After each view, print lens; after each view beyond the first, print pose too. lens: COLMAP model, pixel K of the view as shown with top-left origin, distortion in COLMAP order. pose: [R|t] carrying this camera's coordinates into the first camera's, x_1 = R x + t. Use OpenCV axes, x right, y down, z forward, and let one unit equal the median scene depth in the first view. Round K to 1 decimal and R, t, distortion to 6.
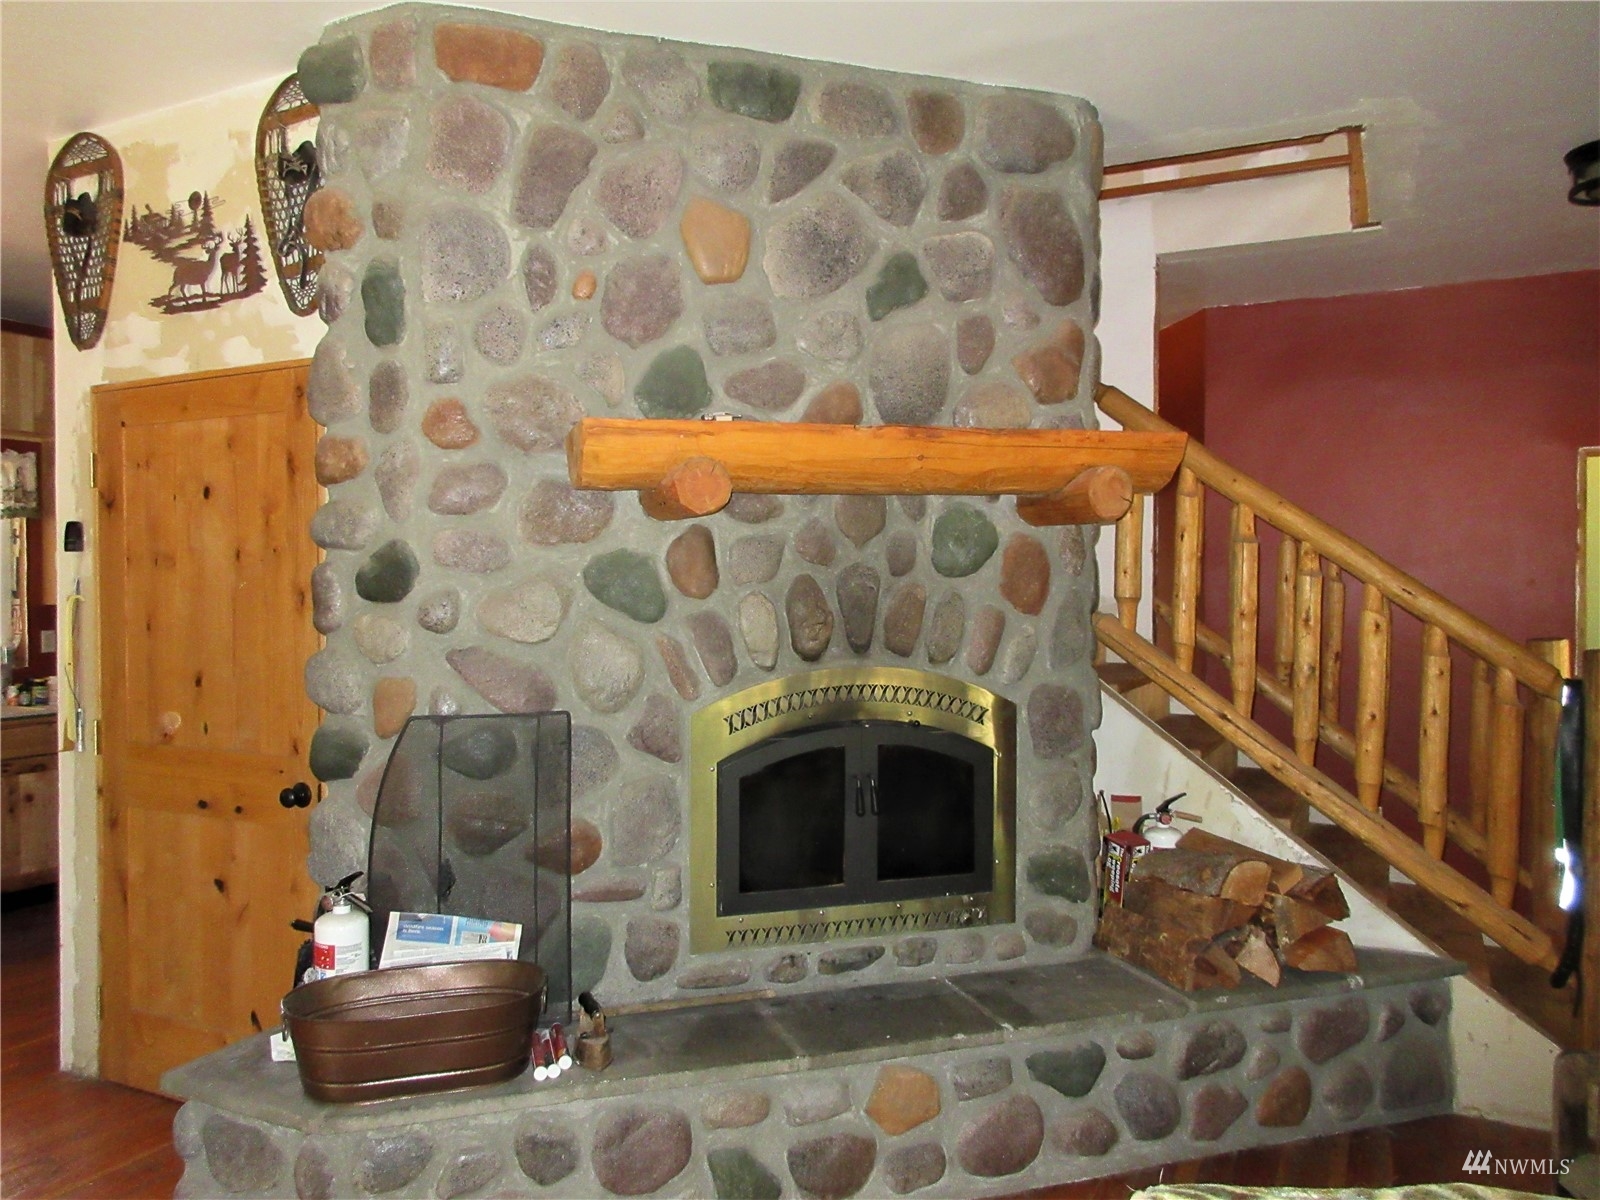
lens RADIAL K [[1175.0, 0, 800.0], [0, 1175.0, 600.0], [0, 0, 1]] dist [0.008418, 0.002851]
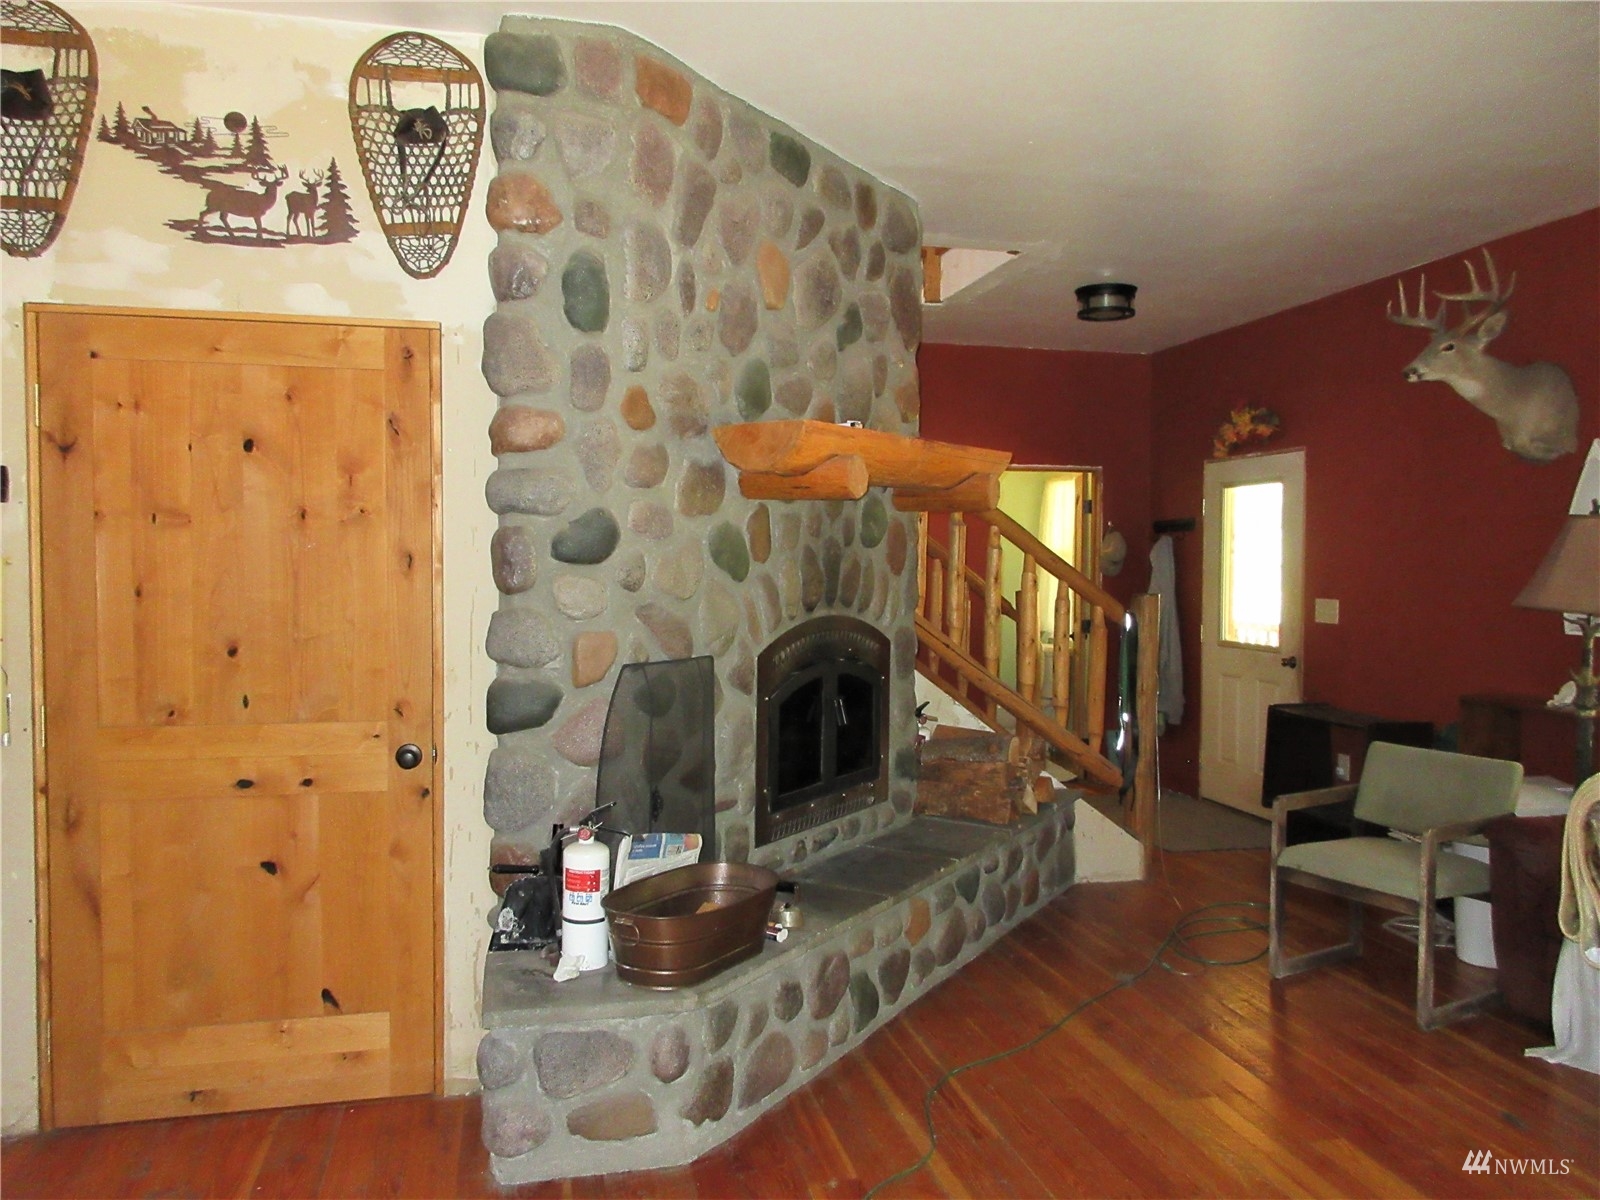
lens RADIAL K [[1154.7, 0, 800.0], [0, 1154.7, 600.0], [0, 0, 1]] dist [0.002989, -0.002646]
pose [[0.769045, -0.015450, 0.639007, -0.778748], [0.000019, 0.999708, 0.024148, 0.008159], [-0.639194, -0.018559, 0.768821, 0.031607]]
